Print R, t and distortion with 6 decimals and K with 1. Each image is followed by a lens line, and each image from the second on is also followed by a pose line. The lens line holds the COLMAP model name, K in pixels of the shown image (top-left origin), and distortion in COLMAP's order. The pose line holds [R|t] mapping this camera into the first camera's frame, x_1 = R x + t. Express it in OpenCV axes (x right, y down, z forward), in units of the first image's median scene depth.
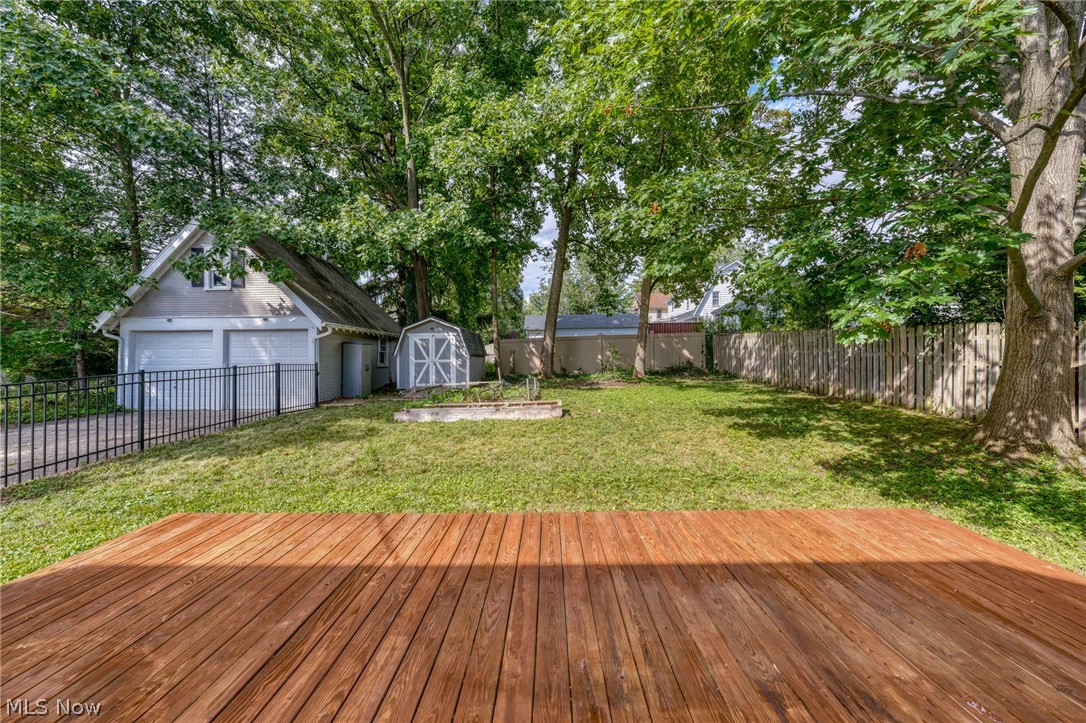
lens RADIAL K [[390.0, 0, 547.1], [0, 390.0, 363.3], [0, 0, 1]] dist [-0.002361, 0.000059]
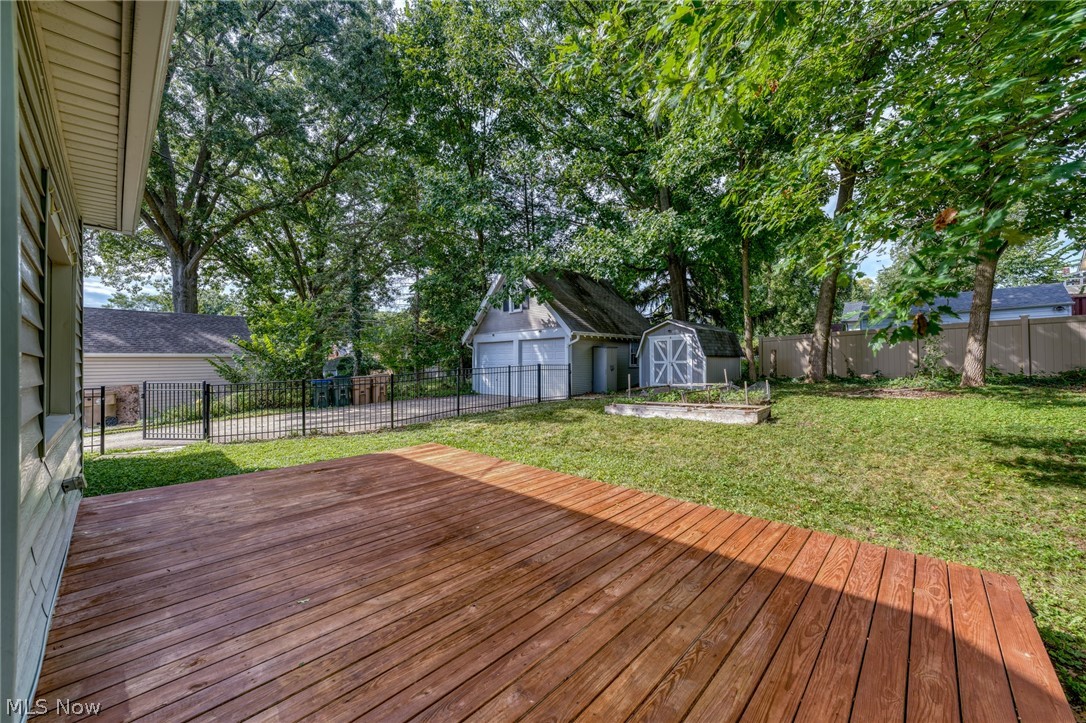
lens RADIAL K [[415.0, 0, 543.8], [0, 415.0, 364.8], [0, 0, 1]] dist [-0.001661, -0.000200]
pose [[0.727681, 0.004489, -0.685901, 0.281415], [-0.002464, 0.999989, 0.003930, -0.002499], [0.685911, -0.001169, 0.727685, -0.038425]]
